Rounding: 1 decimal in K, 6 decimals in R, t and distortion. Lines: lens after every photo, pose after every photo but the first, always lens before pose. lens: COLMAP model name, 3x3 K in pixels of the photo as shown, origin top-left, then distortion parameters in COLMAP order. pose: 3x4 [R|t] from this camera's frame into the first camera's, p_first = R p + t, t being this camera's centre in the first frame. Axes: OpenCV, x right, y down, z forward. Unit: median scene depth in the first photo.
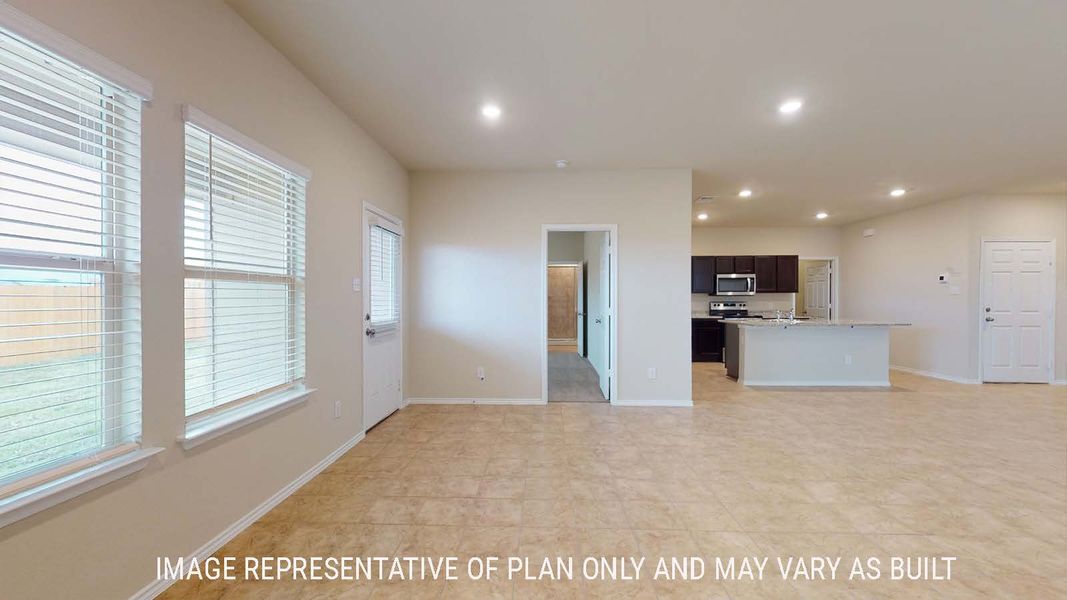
lens RADIAL K [[392.5, 0, 536.2], [0, 392.5, 300.5], [0, 0, 1]] dist [-0.000713, 0.000008]
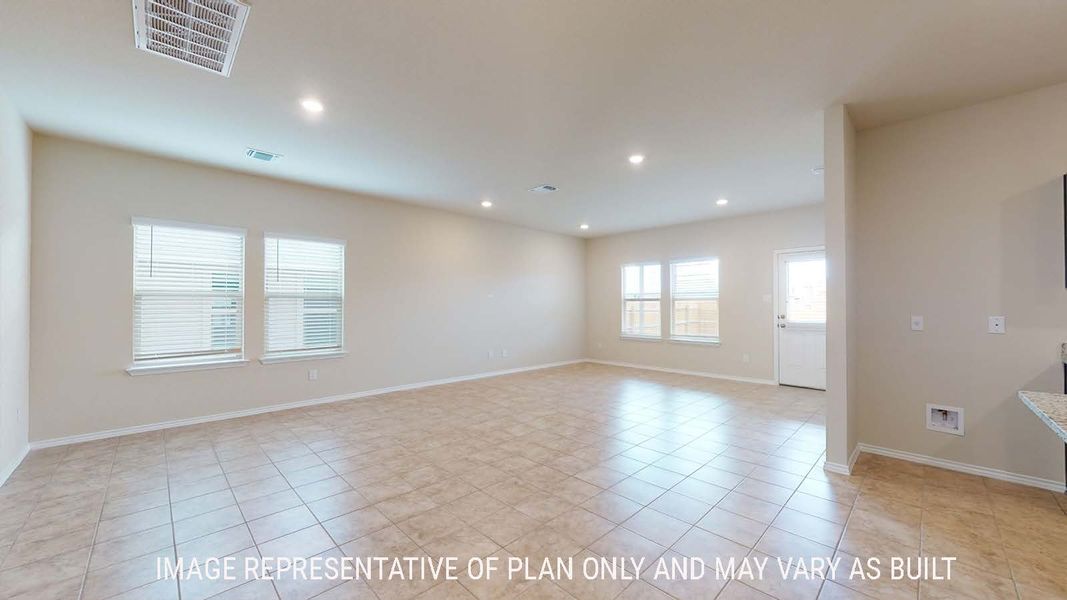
lens RADIAL K [[390.5, 0, 531.1], [0, 390.5, 302.8], [0, 0, 1]] dist [0.000625, 0.000051]
pose [[-0.701368, -0.007023, -0.712765, 0.704487], [-0.001586, 0.999964, -0.008292, -0.001258], [0.712798, -0.004685, -0.701354, 0.644309]]
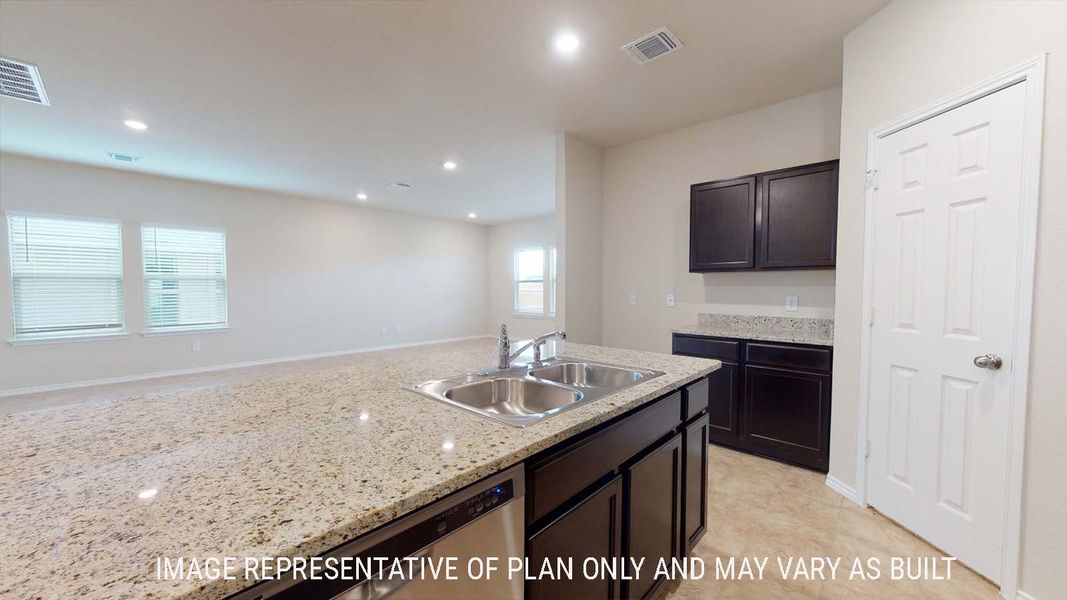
lens RADIAL K [[392.5, 0, 536.2], [0, 392.5, 300.5], [0, 0, 1]] dist [-0.000713, 0.000008]
pose [[-0.666953, 0.023738, -0.744721, 0.623610], [-0.002287, 0.999422, 0.033904, -0.001455], [0.745096, 0.024316, -0.666514, 0.891672]]
